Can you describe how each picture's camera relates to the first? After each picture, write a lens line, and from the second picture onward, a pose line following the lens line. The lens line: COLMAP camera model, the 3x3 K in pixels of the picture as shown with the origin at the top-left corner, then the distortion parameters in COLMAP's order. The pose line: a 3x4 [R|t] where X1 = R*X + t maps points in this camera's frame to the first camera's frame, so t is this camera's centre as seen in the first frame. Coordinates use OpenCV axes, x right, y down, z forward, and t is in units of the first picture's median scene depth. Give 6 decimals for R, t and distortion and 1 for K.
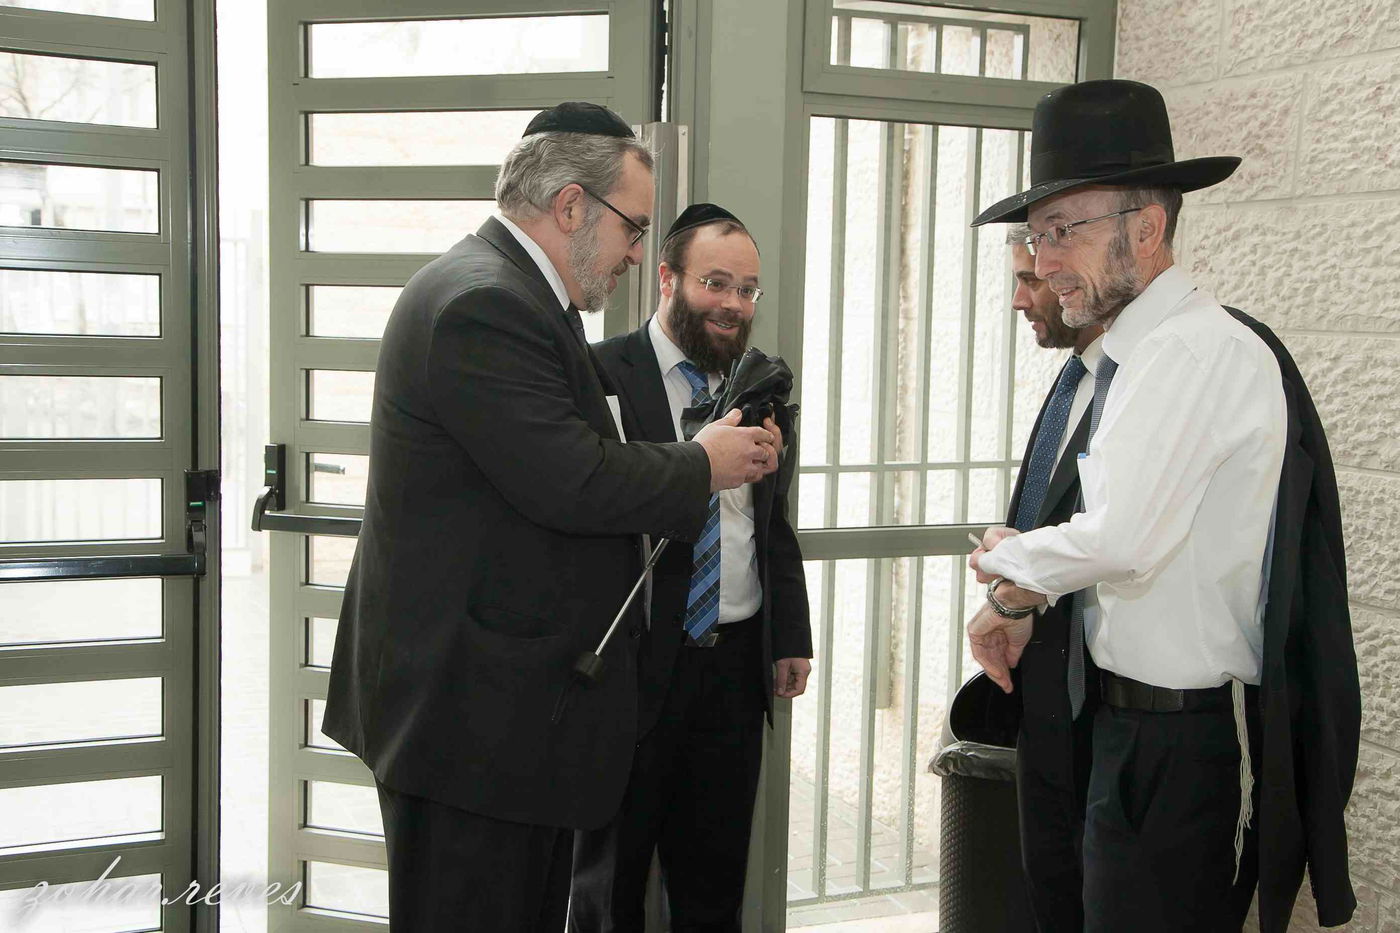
lens RADIAL K [[1670.2, 0, 700.0], [0, 1670.2, 466.5], [0, 0, 1]] dist [0.112354, 0.014221]
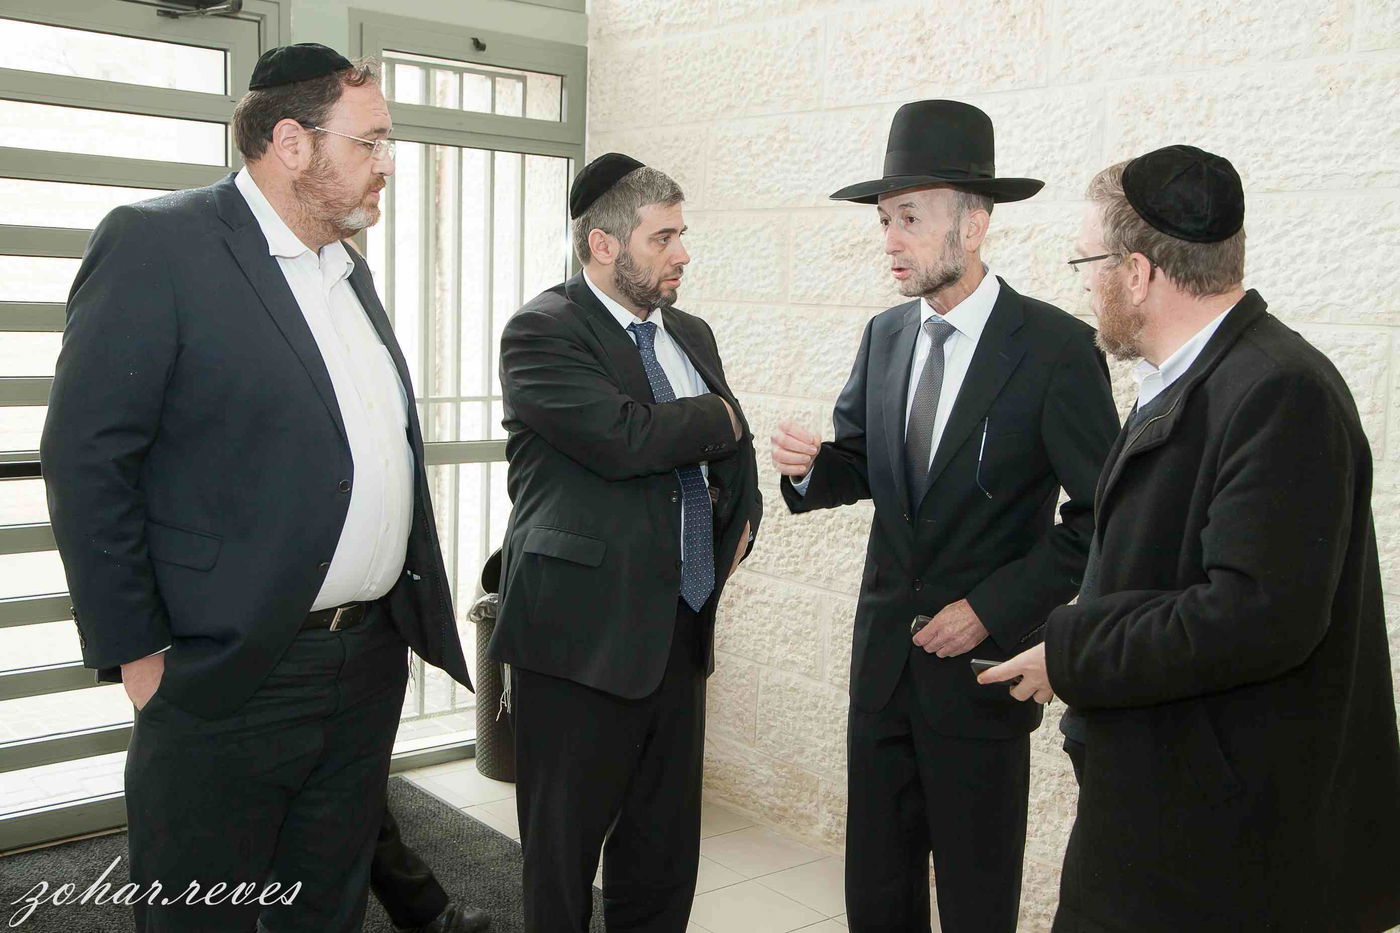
lens RADIAL K [[1392.0, 0, 700.0], [0, 1392.0, 466.5], [0, 0, 1]] dist [0.005213, 0.005848]
pose [[0.953328, -0.028021, 0.300633, -0.024014], [0.017187, 0.999106, 0.038623, 0.017486], [-0.301447, -0.031653, 0.952957, -0.159864]]
